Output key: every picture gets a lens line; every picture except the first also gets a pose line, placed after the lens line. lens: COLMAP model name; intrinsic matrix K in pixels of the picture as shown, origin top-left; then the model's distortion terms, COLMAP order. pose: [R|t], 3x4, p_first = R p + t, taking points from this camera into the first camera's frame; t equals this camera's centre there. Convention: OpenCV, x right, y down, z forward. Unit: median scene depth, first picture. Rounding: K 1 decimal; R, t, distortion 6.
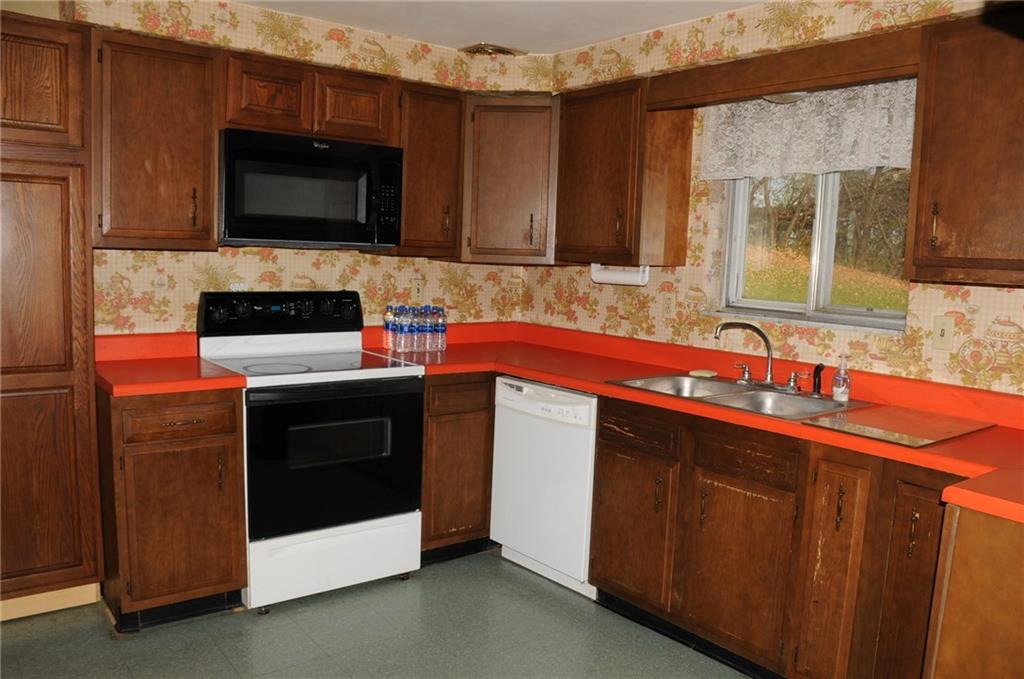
lens RADIAL K [[791.1, 0, 505.4], [0, 791.1, 358.6], [0, 0, 1]] dist [-0.155247, 0.104417]
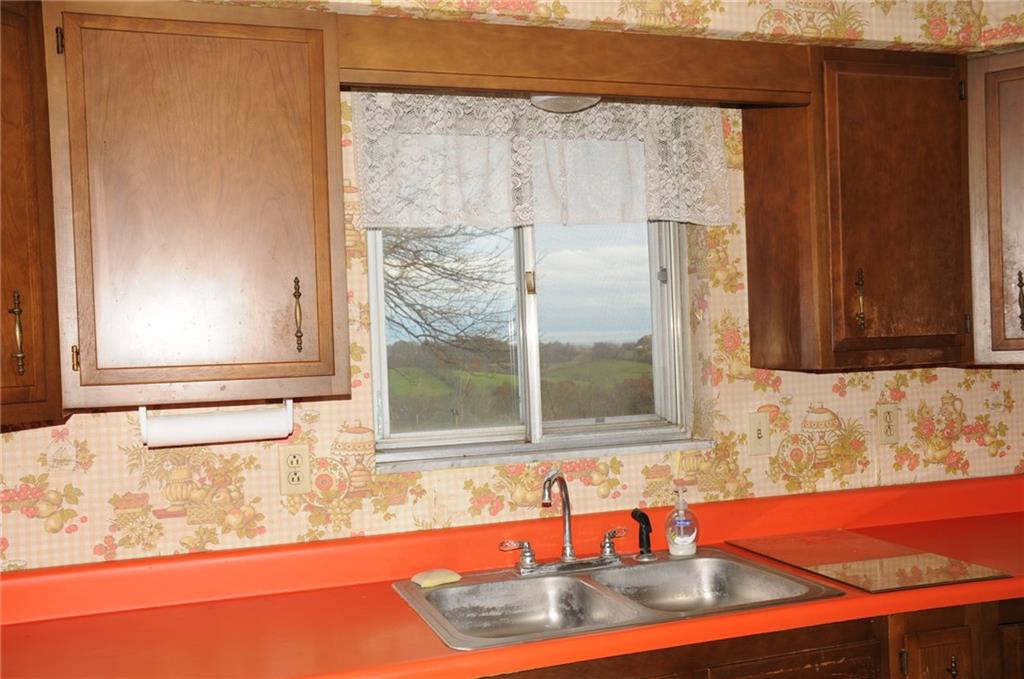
lens RADIAL K [[998.9, 0, 505.9], [0, 998.9, 358.8], [0, 0, 1]] dist [-0.062662, 0.186039]
pose [[0.332232, -0.064938, 0.940960, -0.469070], [0.171668, 0.985127, 0.007374, -0.160237], [-0.927444, 0.159083, 0.338439, 0.865623]]
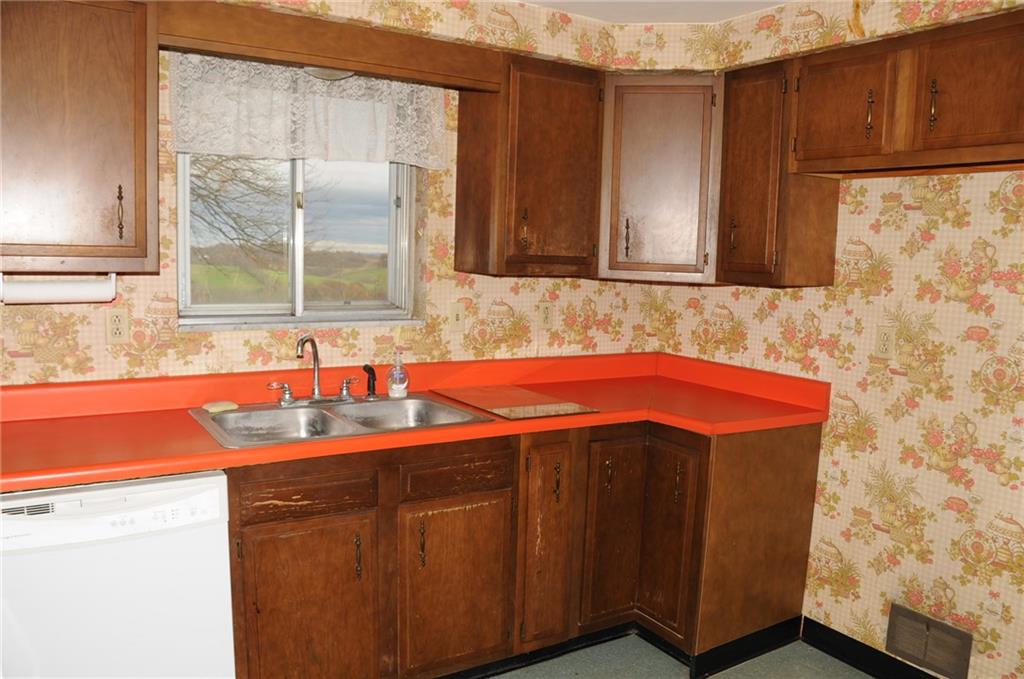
lens RADIAL K [[791.1, 0, 505.4], [0, 791.1, 358.6], [0, 0, 1]] dist [-0.155247, 0.104417]
pose [[0.097911, -0.164133, 0.981567, -0.578654], [0.102894, 0.982690, 0.154057, -0.145496], [-0.989862, 0.085913, 0.113105, 0.785523]]
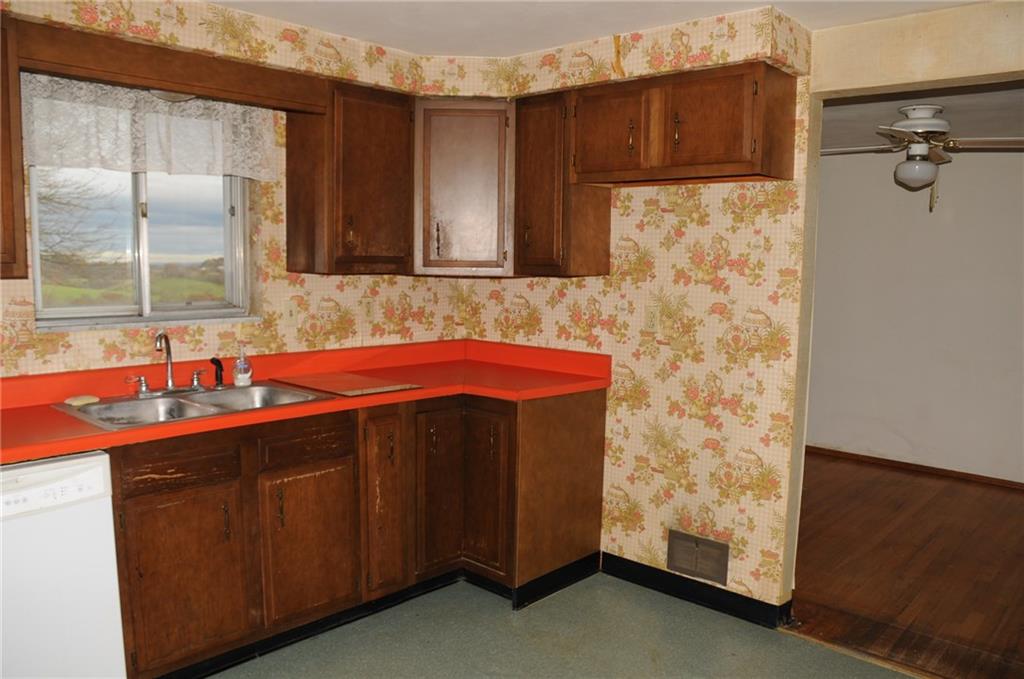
lens RADIAL K [[791.1, 0, 505.4], [0, 791.1, 358.6], [0, 0, 1]] dist [-0.155247, 0.104417]
pose [[-0.162082, -0.157478, 0.974130, -0.758371], [0.108494, 0.978355, 0.176213, -0.148785], [-0.980795, 0.134248, -0.141488, 0.827487]]
